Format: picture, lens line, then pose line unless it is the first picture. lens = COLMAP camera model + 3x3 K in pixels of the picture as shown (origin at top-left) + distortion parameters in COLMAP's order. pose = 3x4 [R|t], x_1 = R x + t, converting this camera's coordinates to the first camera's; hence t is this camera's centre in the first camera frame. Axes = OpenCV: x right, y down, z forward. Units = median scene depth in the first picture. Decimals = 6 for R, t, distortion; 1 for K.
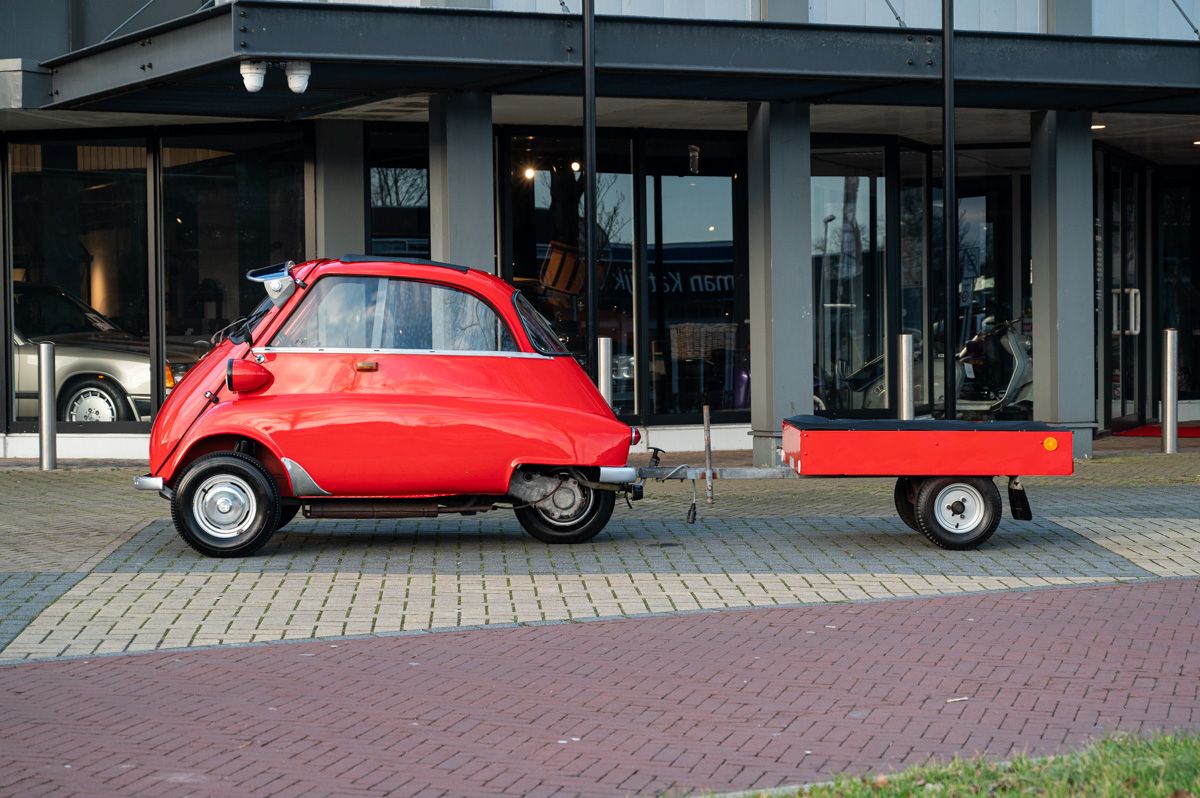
lens RADIAL K [[2589.8, 0, 600.0], [0, 2589.8, 399.0], [0, 0, 1]] dist [0.031858, -0.257804]
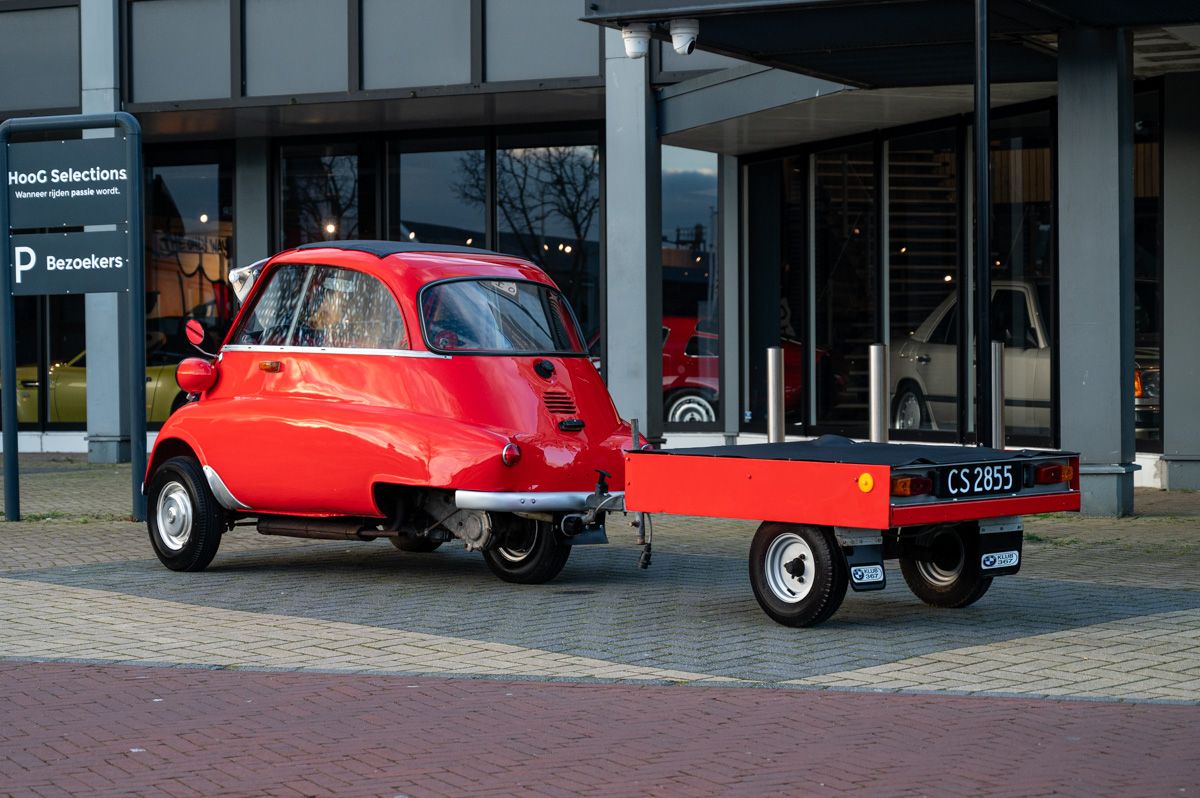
lens RADIAL K [[2589.8, 0, 600.0], [0, 2589.8, 399.0], [0, 0, 1]] dist [0.031858, -0.257804]
pose [[0.649058, 0.012936, -0.760629, 0.644304], [-0.018586, 0.999827, 0.001144, -0.004315], [0.760512, 0.013394, 0.649186, 0.496799]]
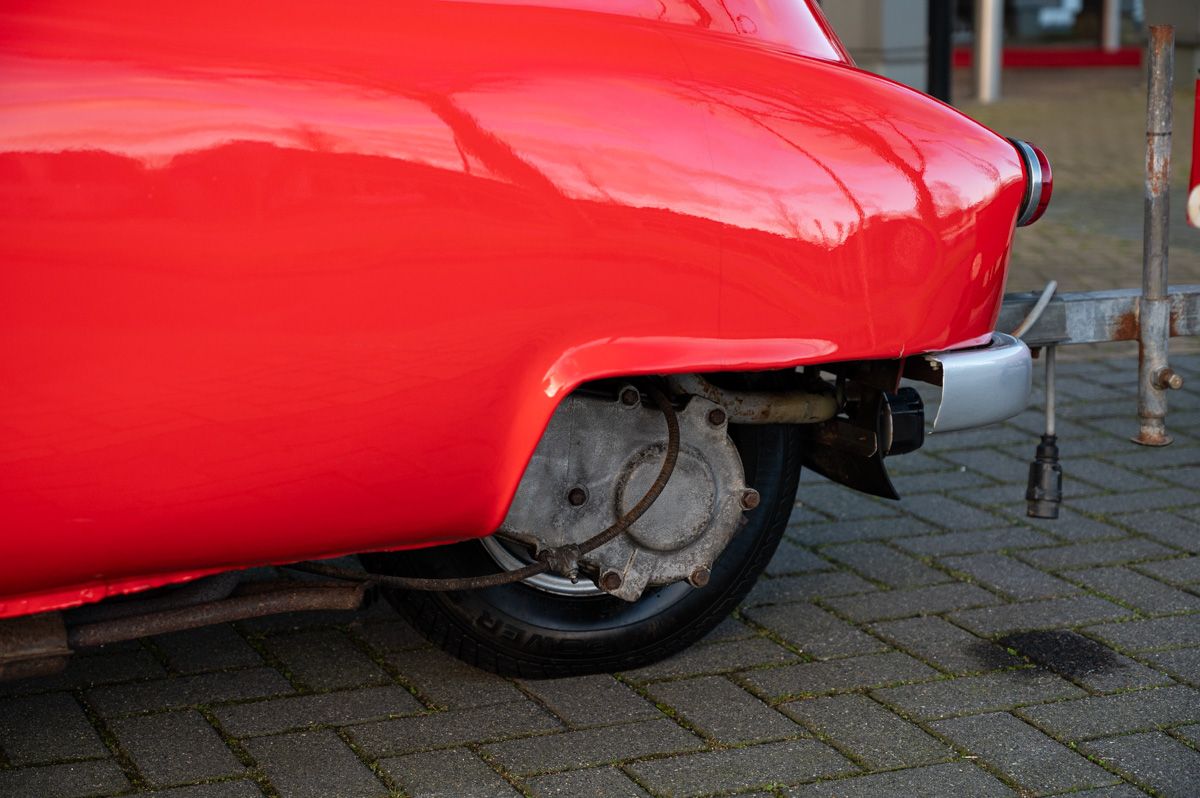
lens RADIAL K [[2446.7, 0, 656.1], [0, 2446.7, 401.8], [0, 0, 1]] dist [0.038237, -0.219883]
pose [[0.927040, -0.064330, 0.369402, -0.084632], [0.007272, 0.988072, 0.153819, 0.001860], [-0.374891, -0.139910, 0.916451, 0.833002]]
